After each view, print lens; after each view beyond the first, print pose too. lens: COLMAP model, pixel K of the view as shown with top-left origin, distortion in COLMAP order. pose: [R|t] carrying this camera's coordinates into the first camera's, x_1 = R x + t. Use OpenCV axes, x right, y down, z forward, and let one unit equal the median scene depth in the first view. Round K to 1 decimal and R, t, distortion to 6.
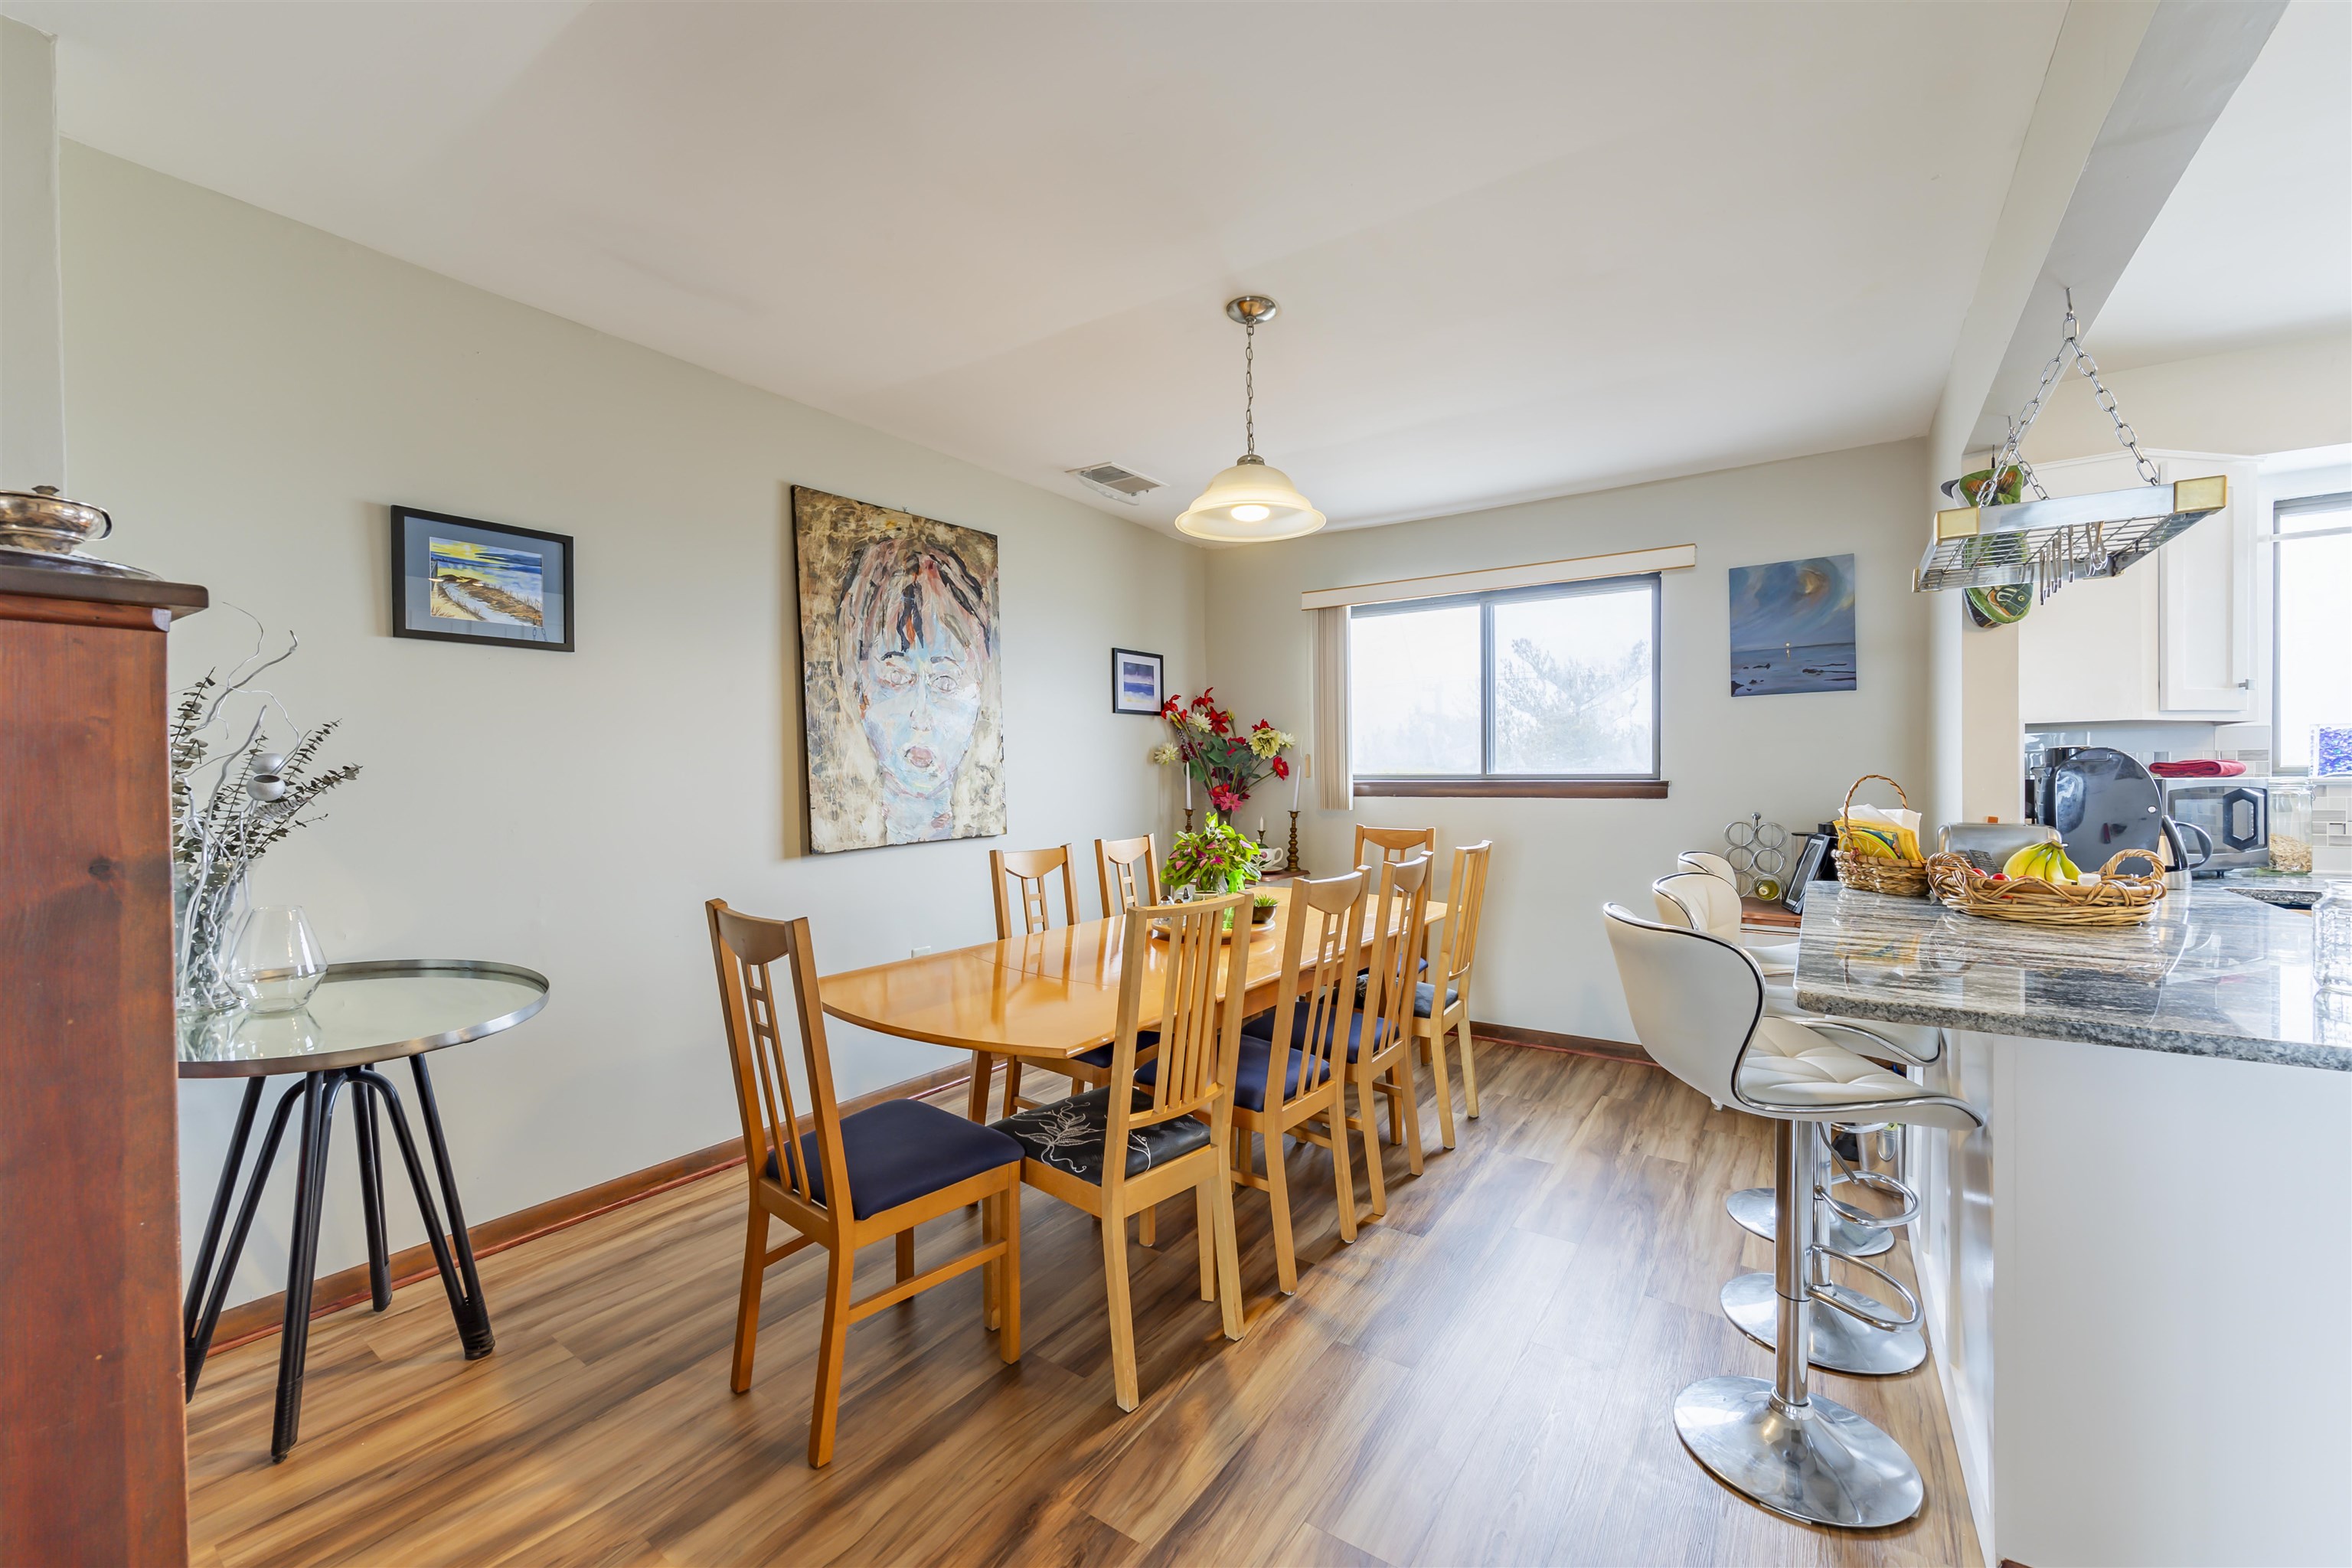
lens RADIAL K [[945.0, 0, 1185.9], [0, 945.0, 783.5], [0, 0, 1]] dist [-0.001188, 0.003034]
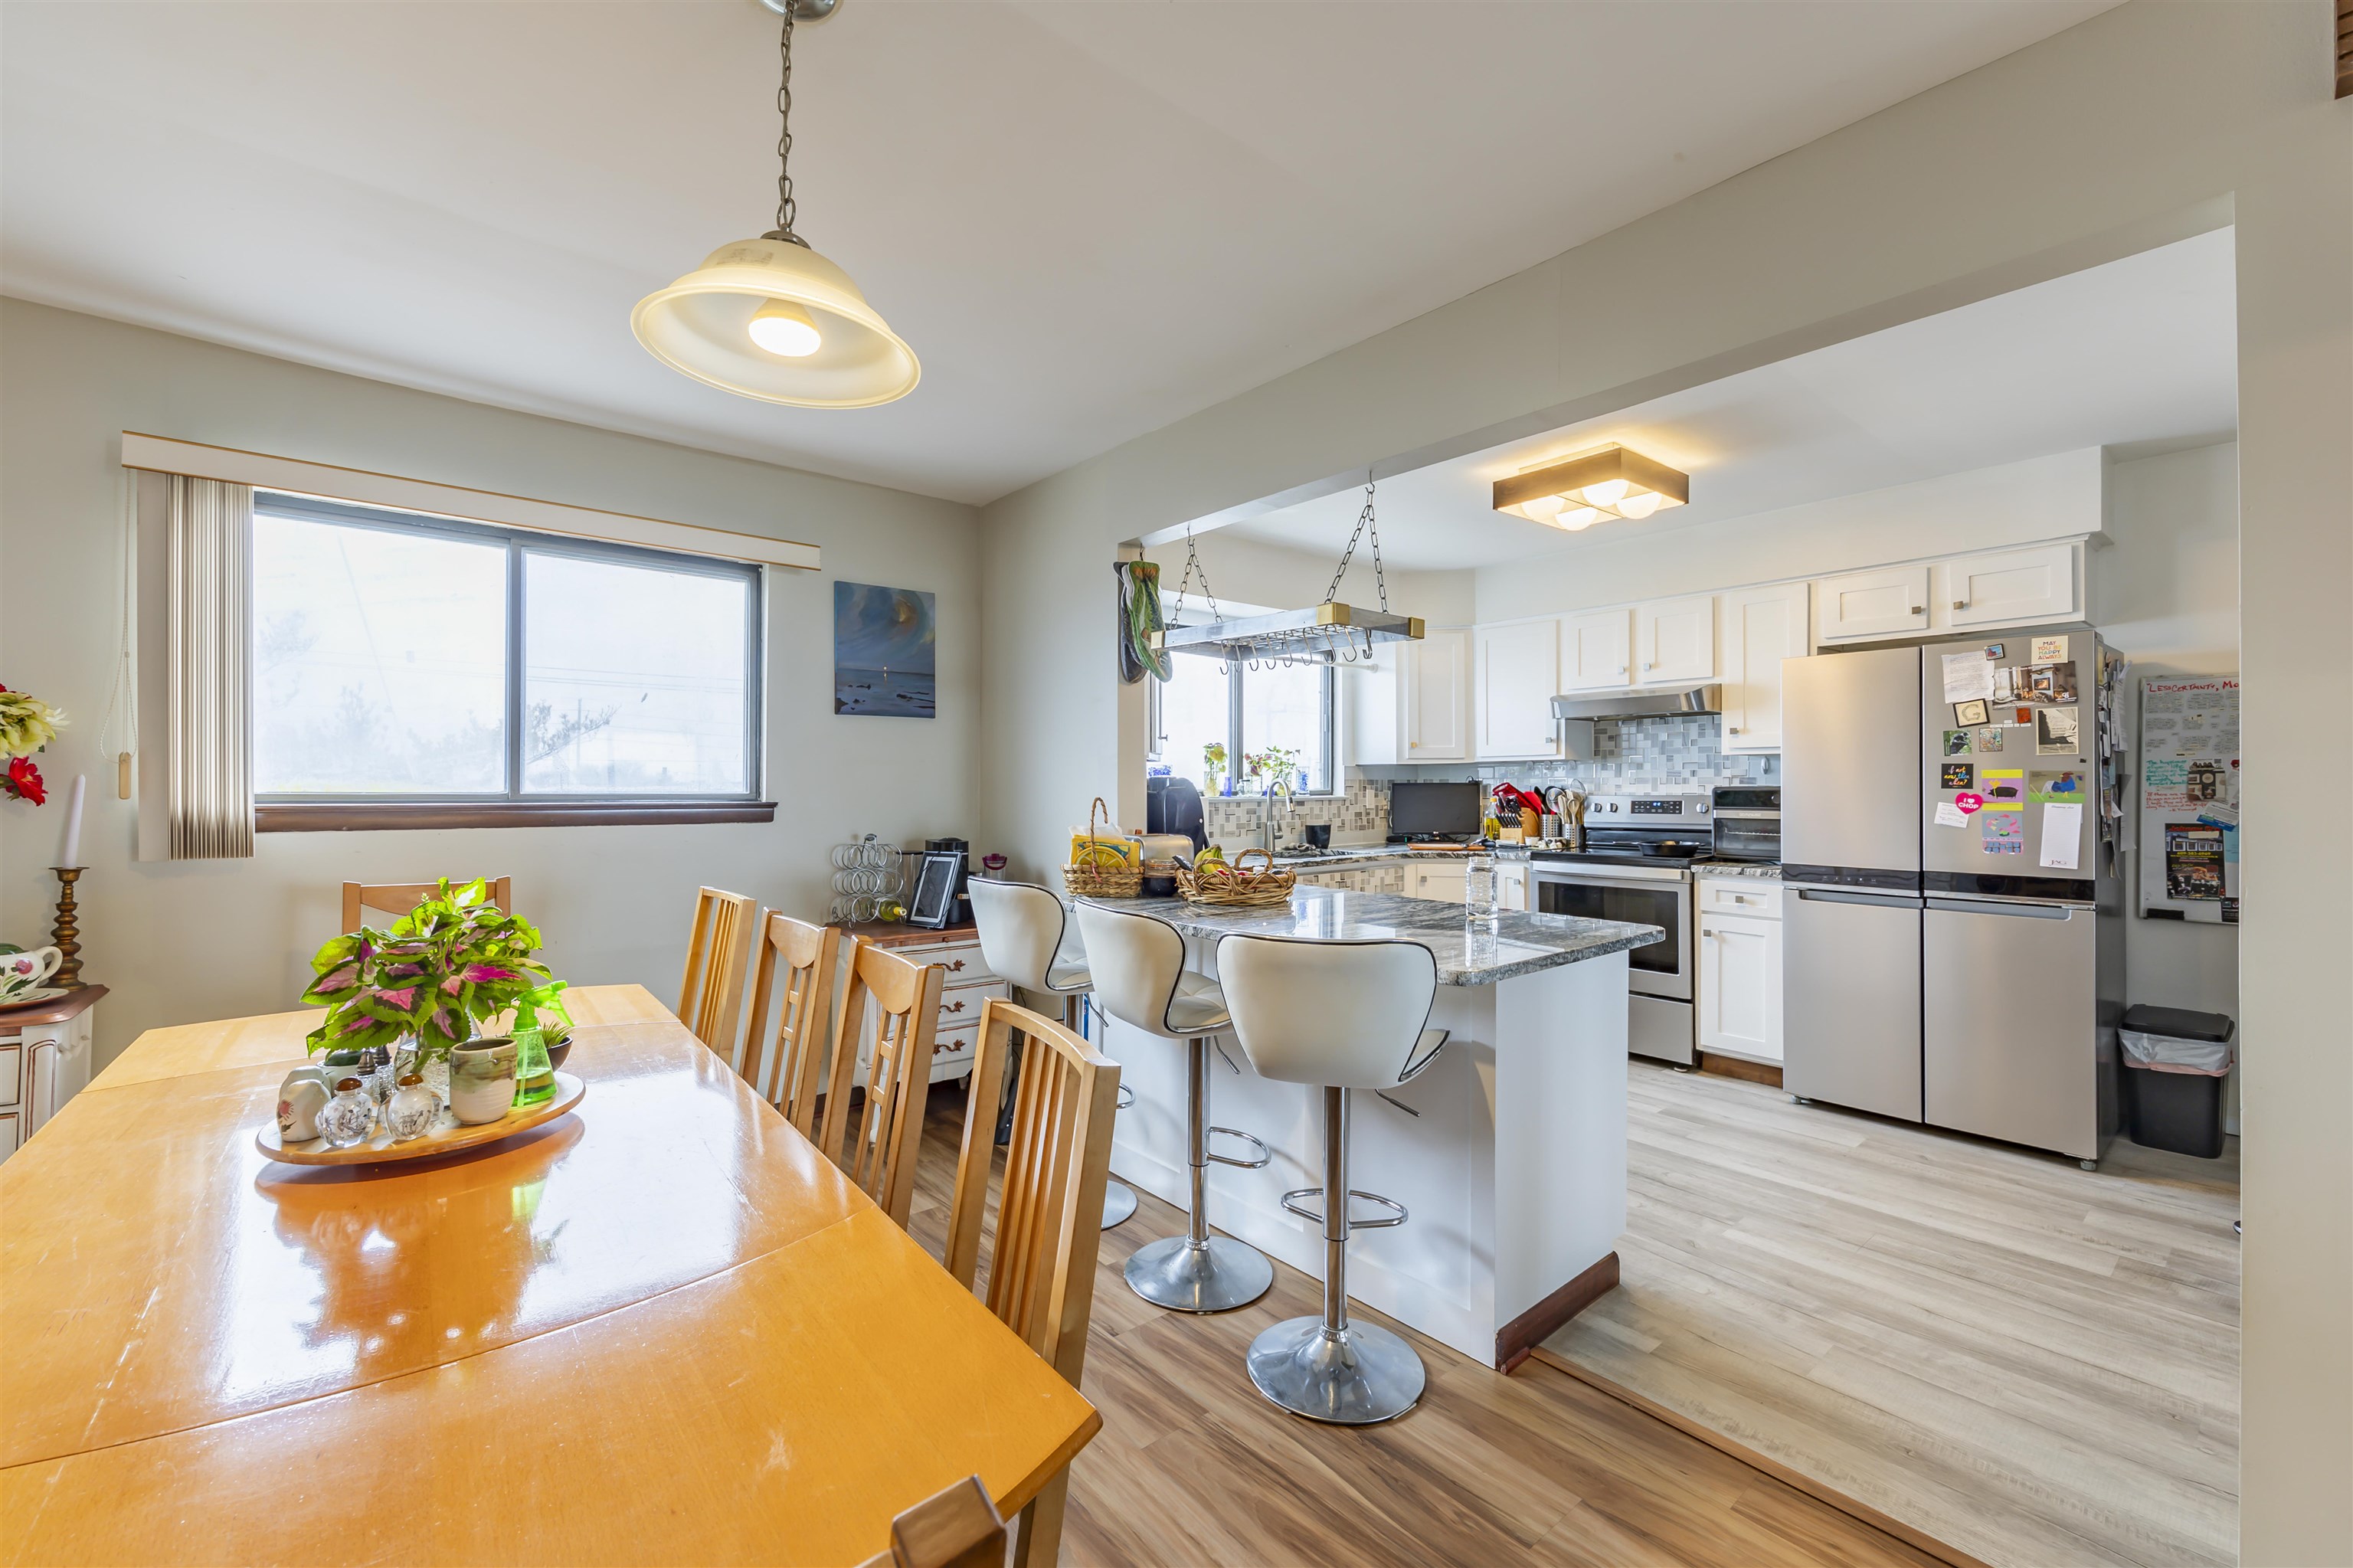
lens RADIAL K [[960.3, 0, 1181.7], [0, 960.3, 785.9], [0, 0, 1]] dist [-0.000376, 0.000037]
pose [[0.275521, 0.010618, 0.961236, -0.279187], [0.005558, 0.999905, -0.012639, -0.004955], [-0.961279, 0.008825, 0.275436, 0.418999]]
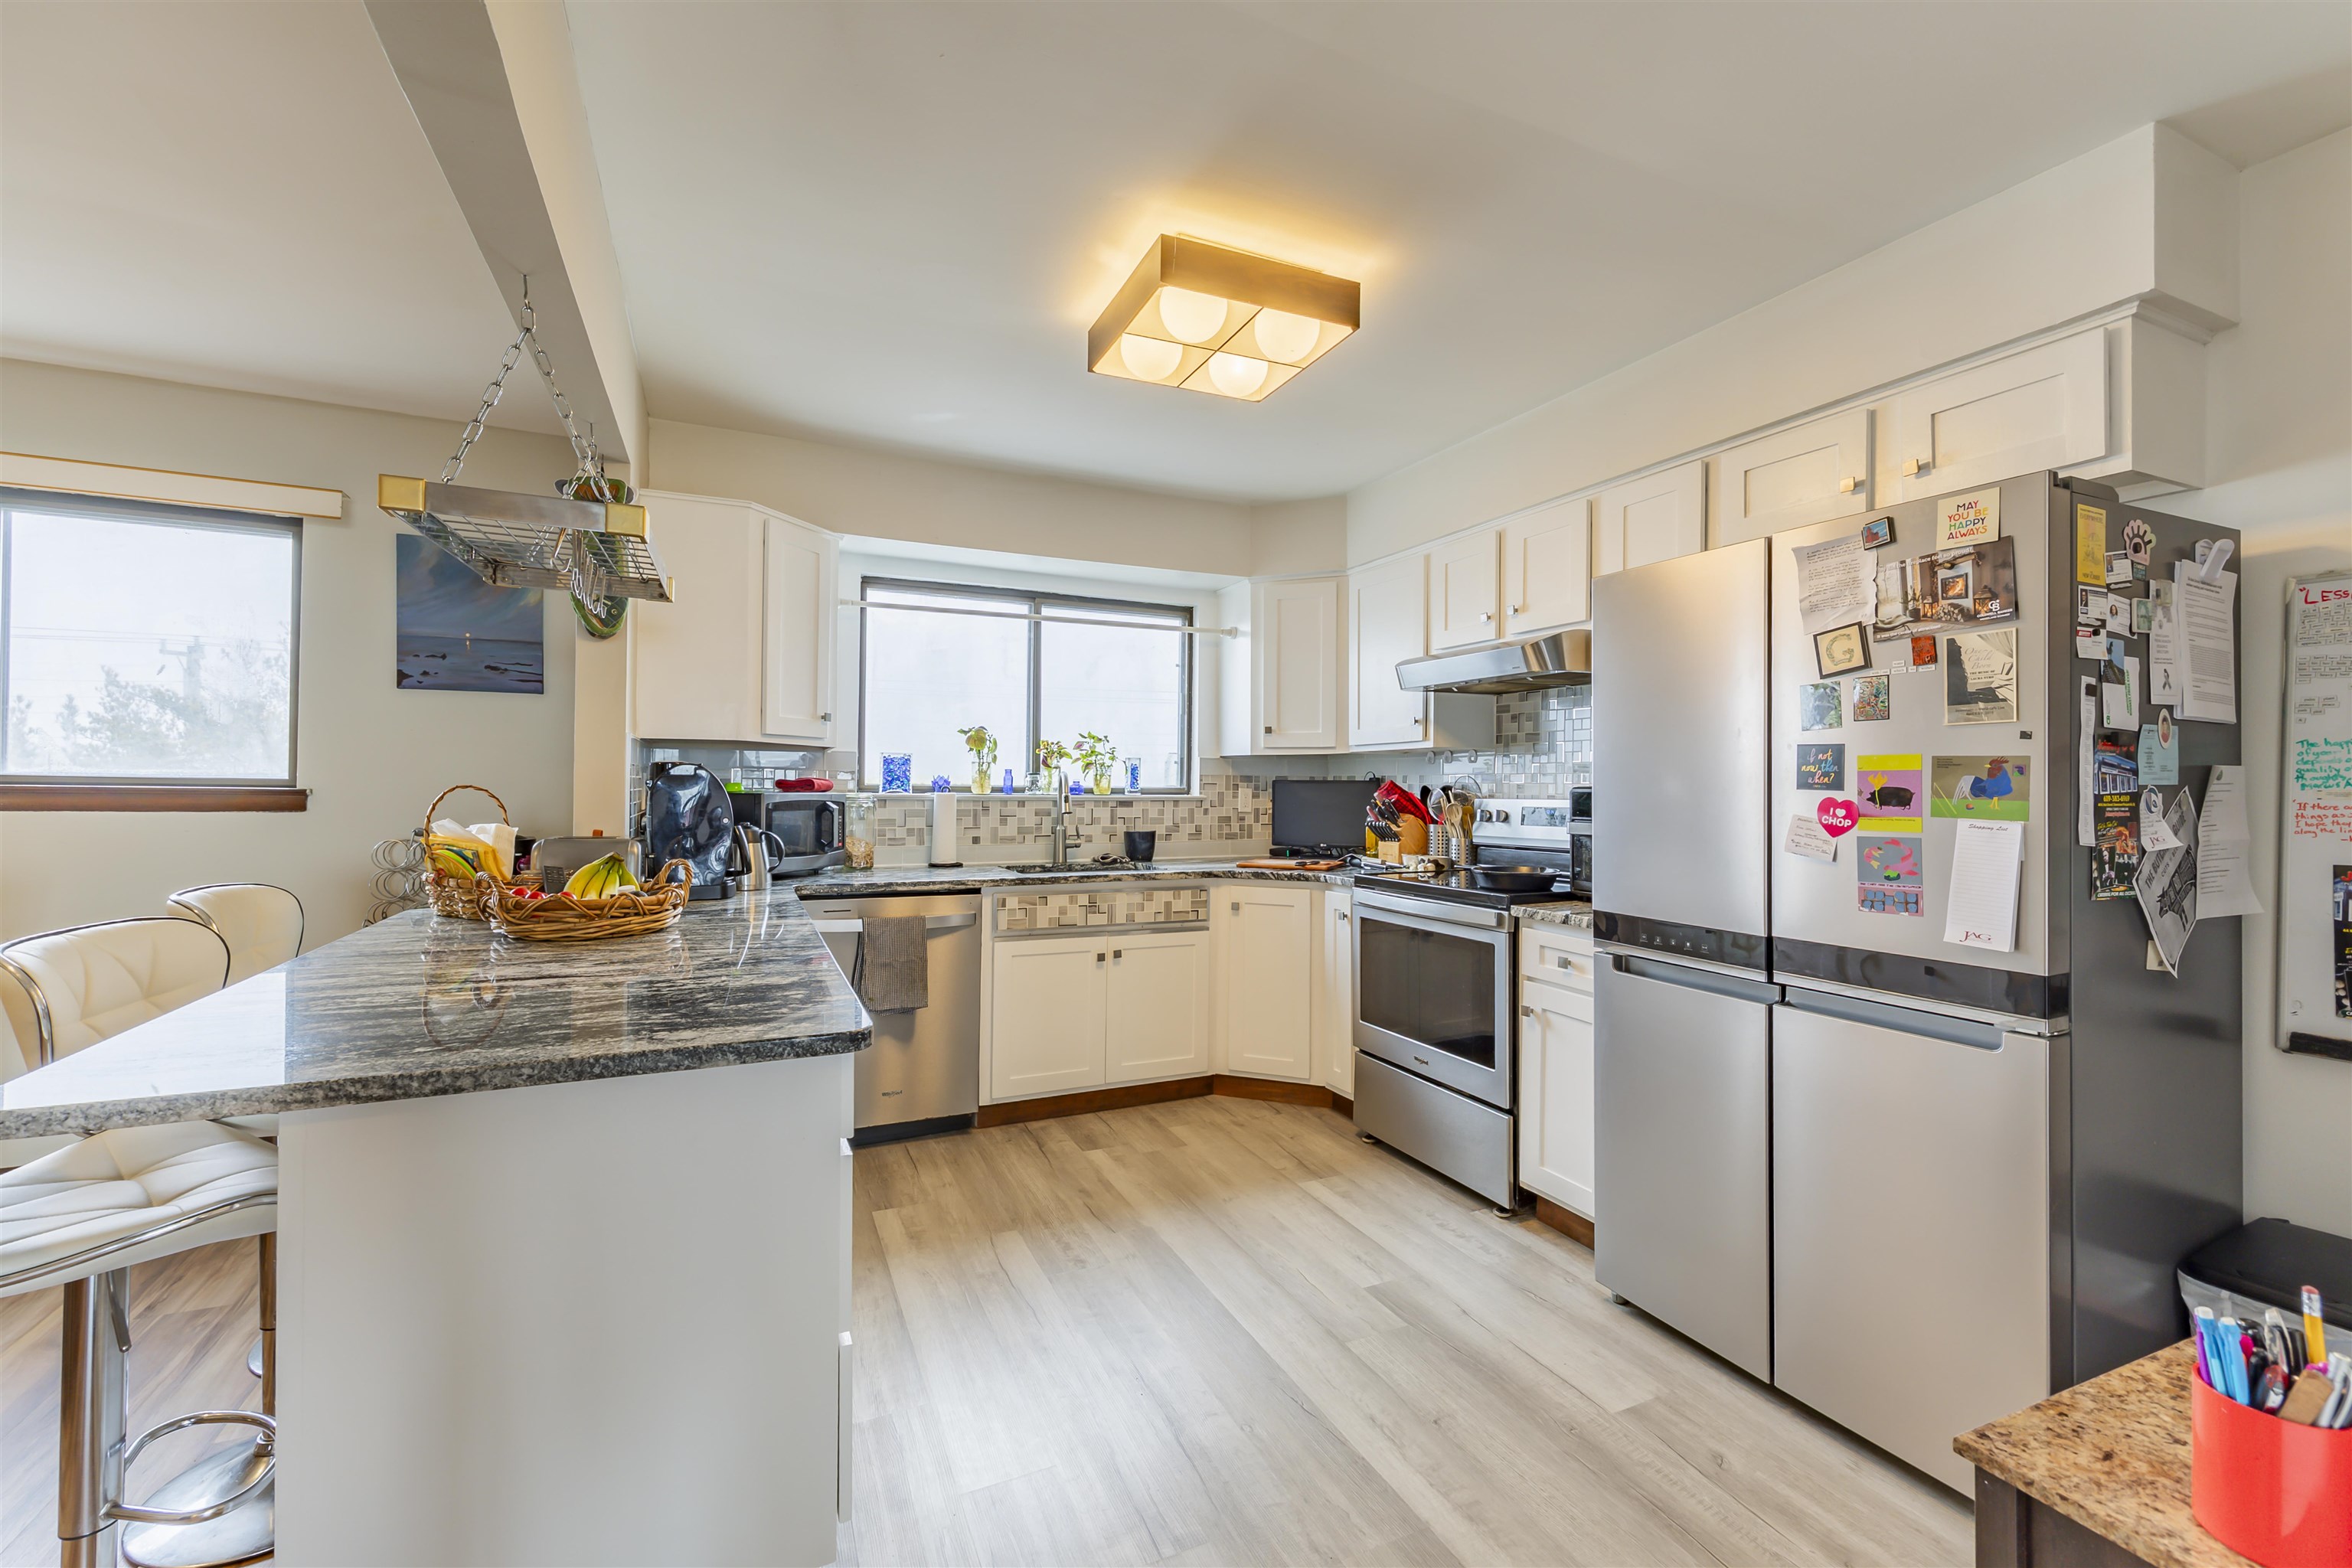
lens RADIAL K [[971.2, 0, 1180.4], [0, 971.2, 782.8], [0, 0, 1]] dist [-0.000554, 0.000440]
pose [[0.513461, 0.020276, 0.857873, 0.213932], [-0.009951, 0.999794, -0.017674, -0.001099], [-0.858055, 0.000538, 0.513557, -0.027280]]
